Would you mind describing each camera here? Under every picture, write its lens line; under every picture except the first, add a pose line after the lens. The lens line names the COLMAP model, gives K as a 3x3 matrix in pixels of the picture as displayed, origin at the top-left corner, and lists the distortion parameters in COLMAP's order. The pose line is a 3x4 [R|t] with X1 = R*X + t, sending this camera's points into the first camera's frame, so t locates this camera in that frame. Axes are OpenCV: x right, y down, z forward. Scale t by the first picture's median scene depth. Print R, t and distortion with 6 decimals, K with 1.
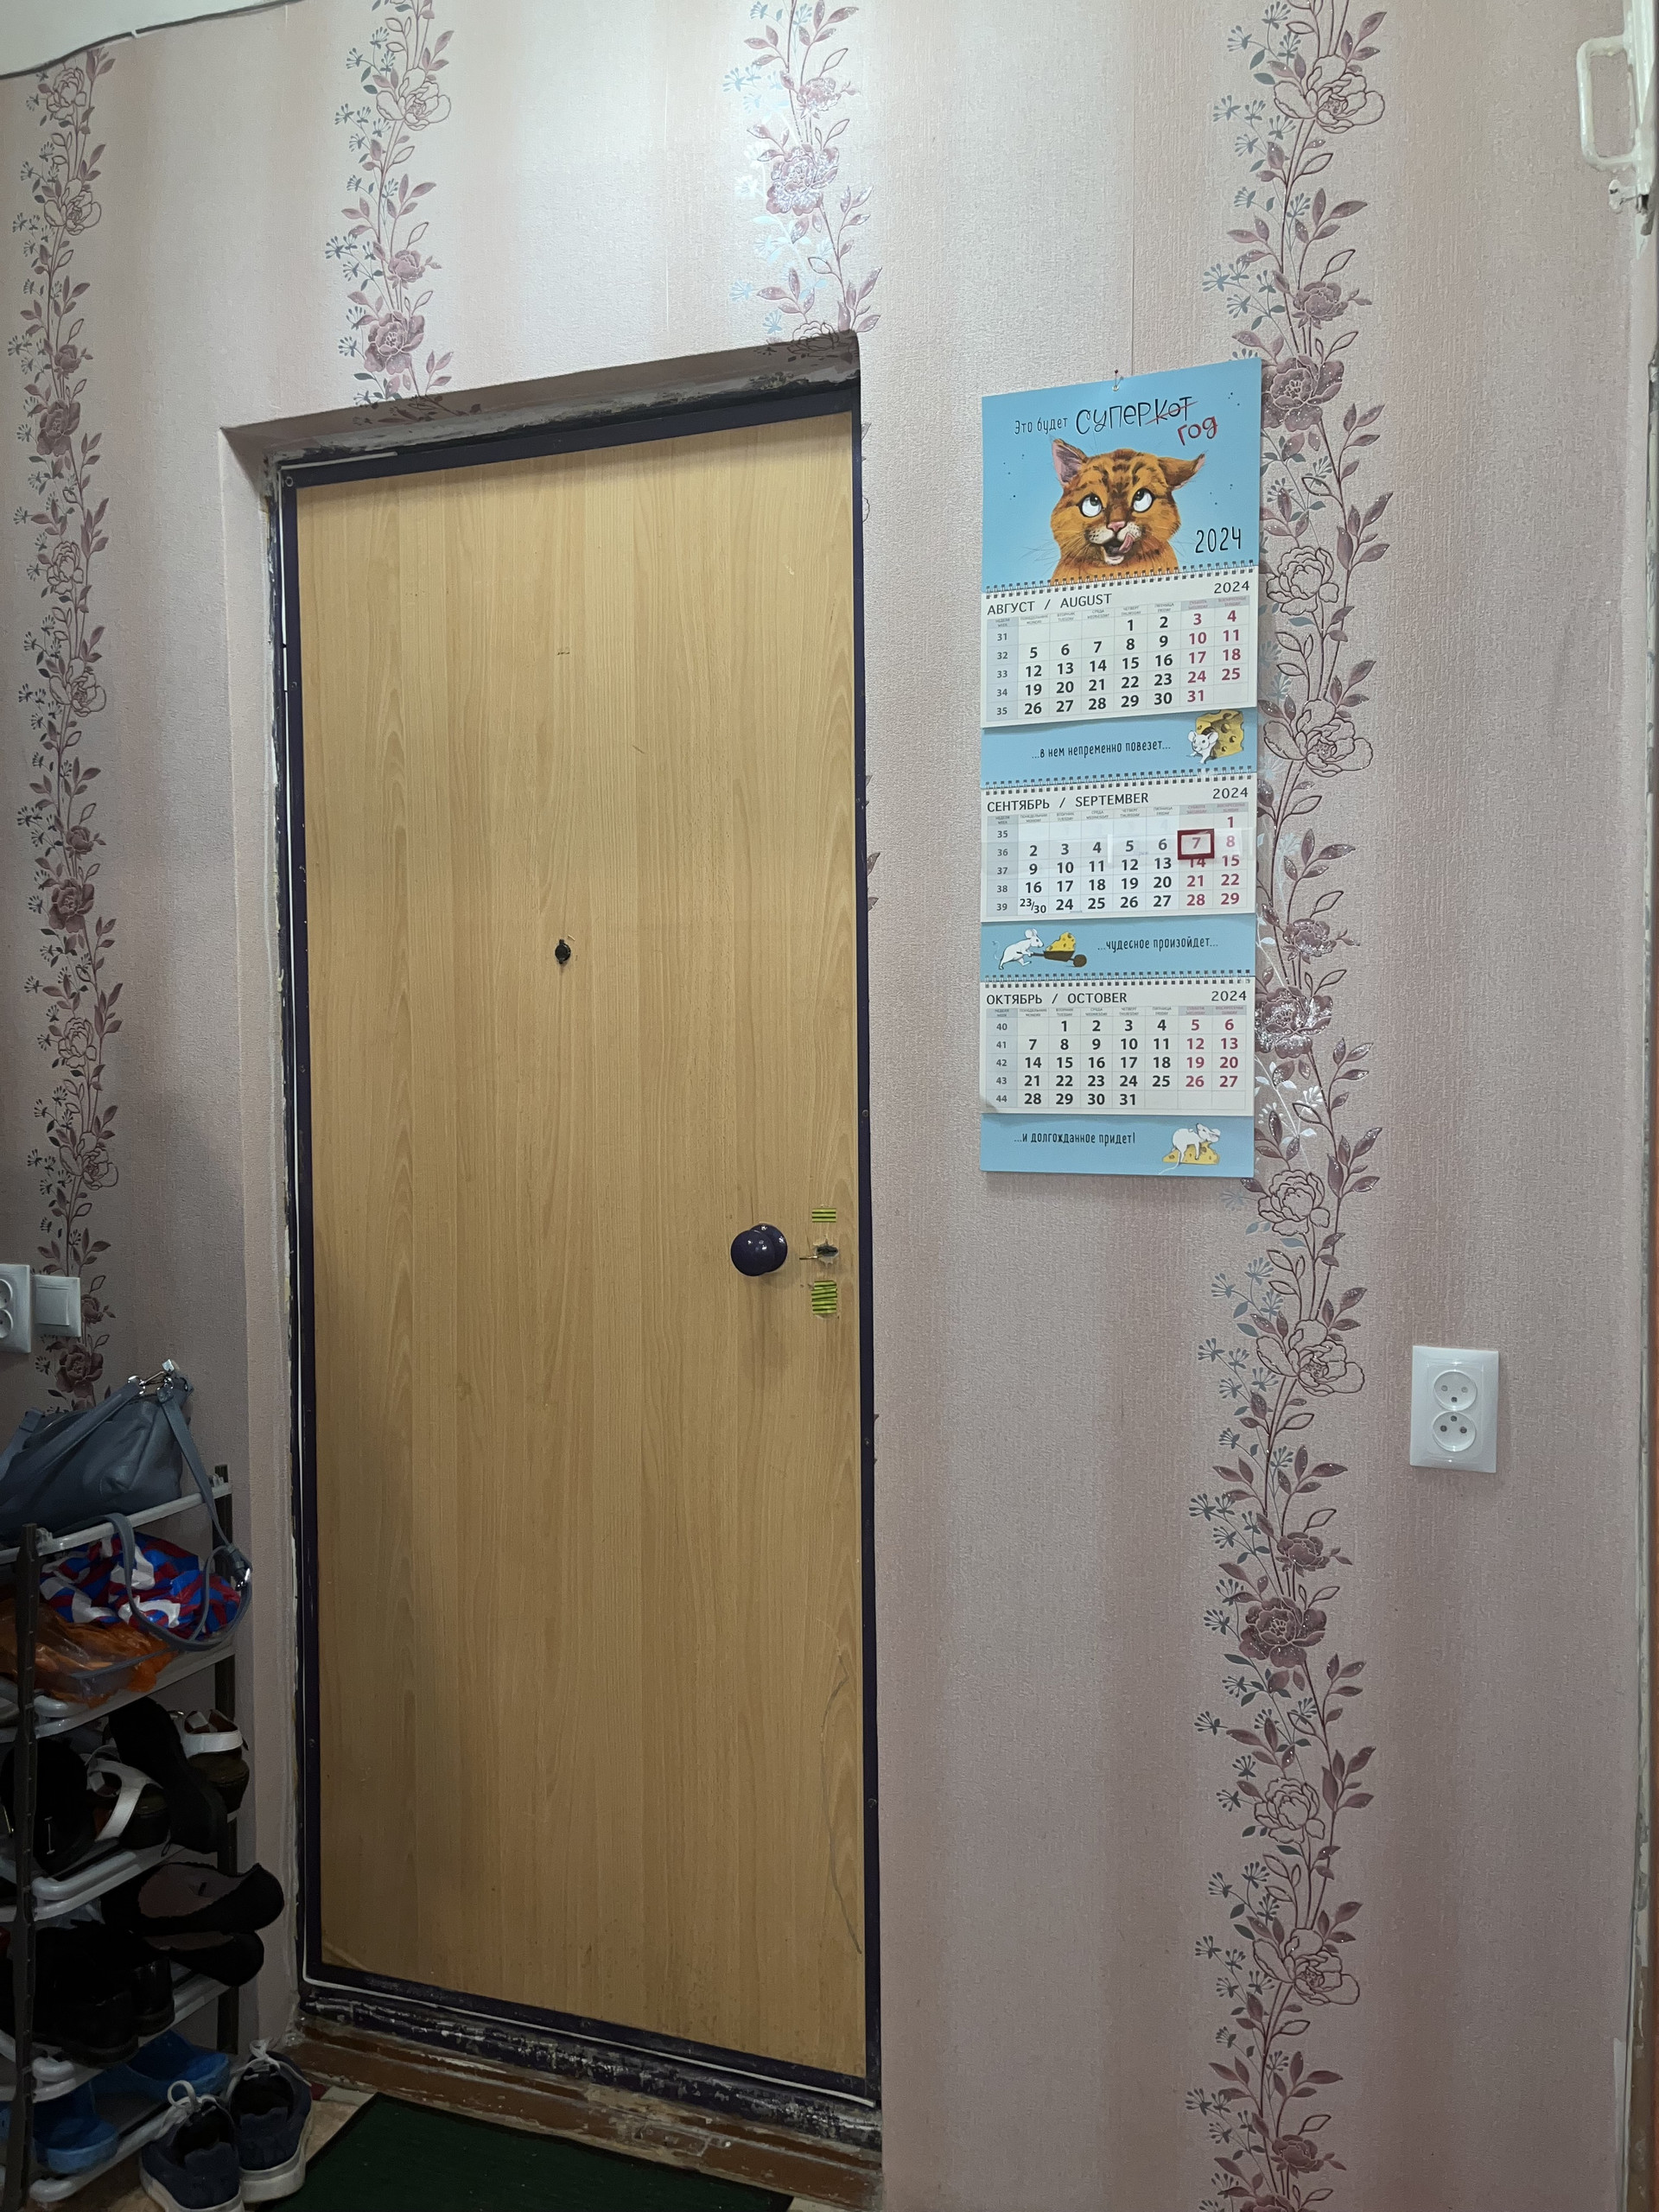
lens RADIAL K [[1679.5, 0, 831.1], [0, 1679.5, 1094.5], [0, 0, 1]] dist [0.058497, -0.065799]
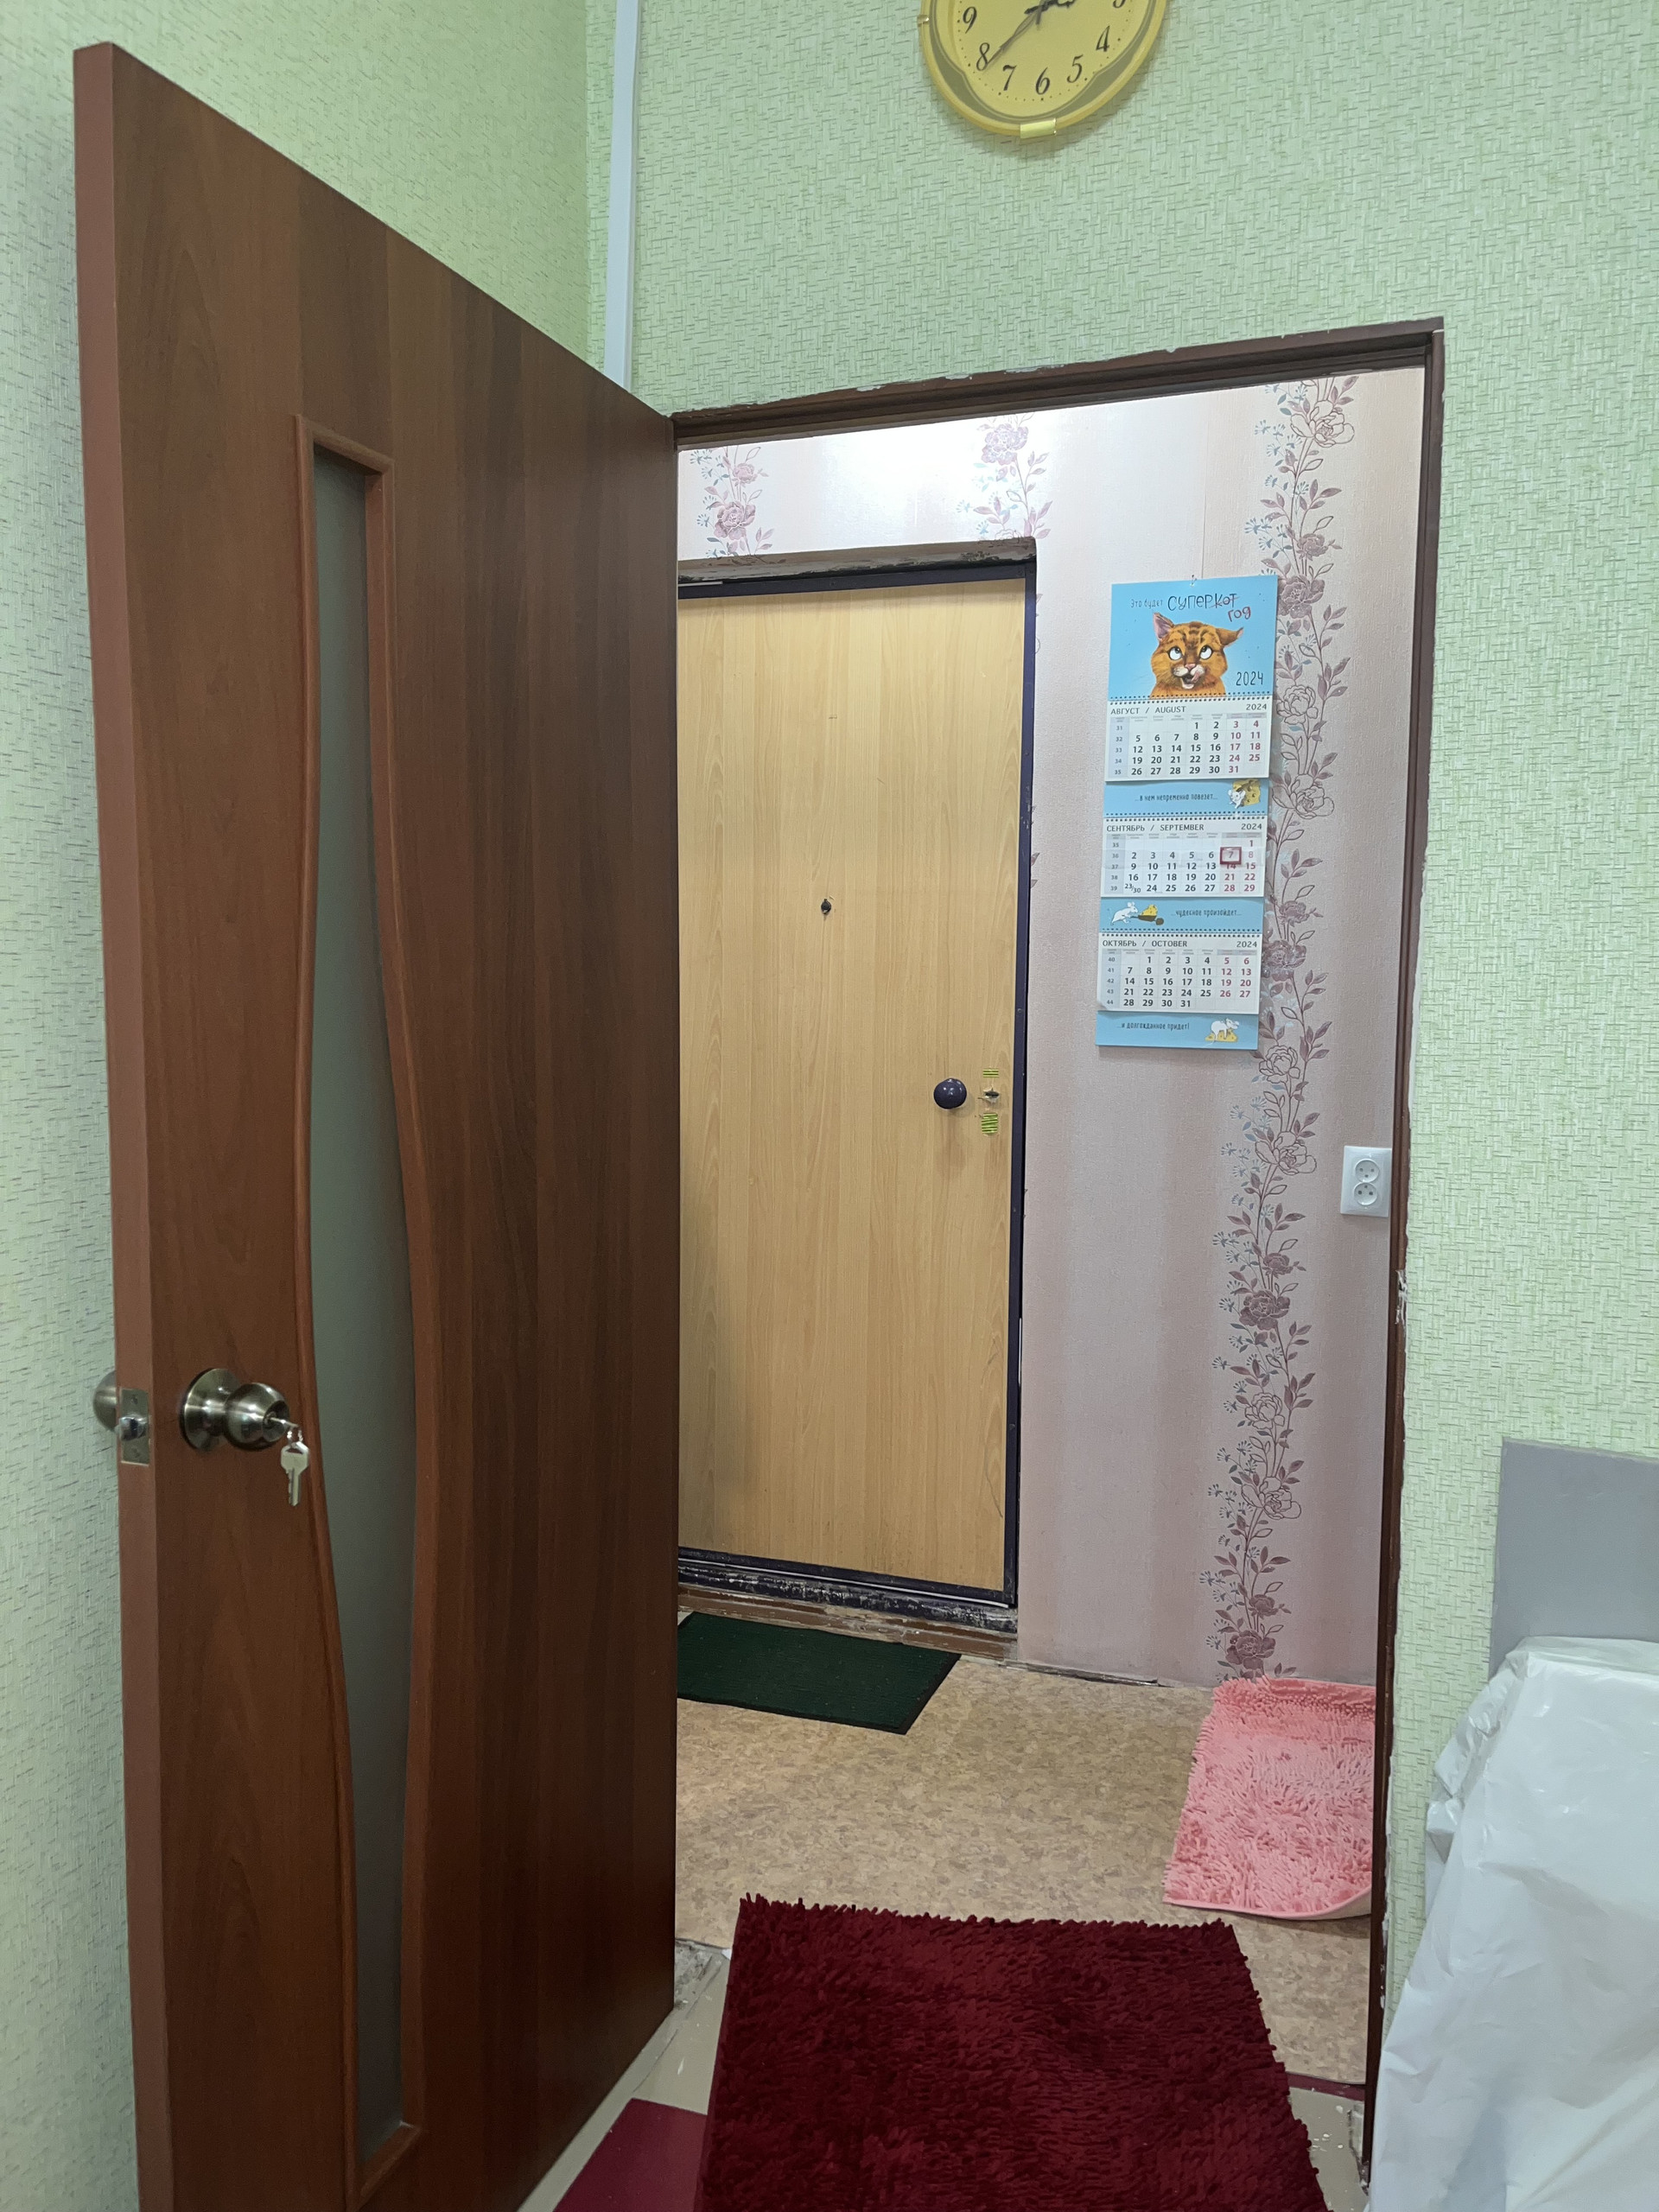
lens RADIAL K [[1679.5, 0, 841.3], [0, 1679.5, 1096.6], [0, 0, 1]] dist [0.058497, -0.065799]
pose [[0.999424, 0.020947, 0.026707, -0.219473], [-0.022078, 0.998840, 0.042794, 0.032261], [-0.025779, -0.043359, 0.998727, -0.712545]]
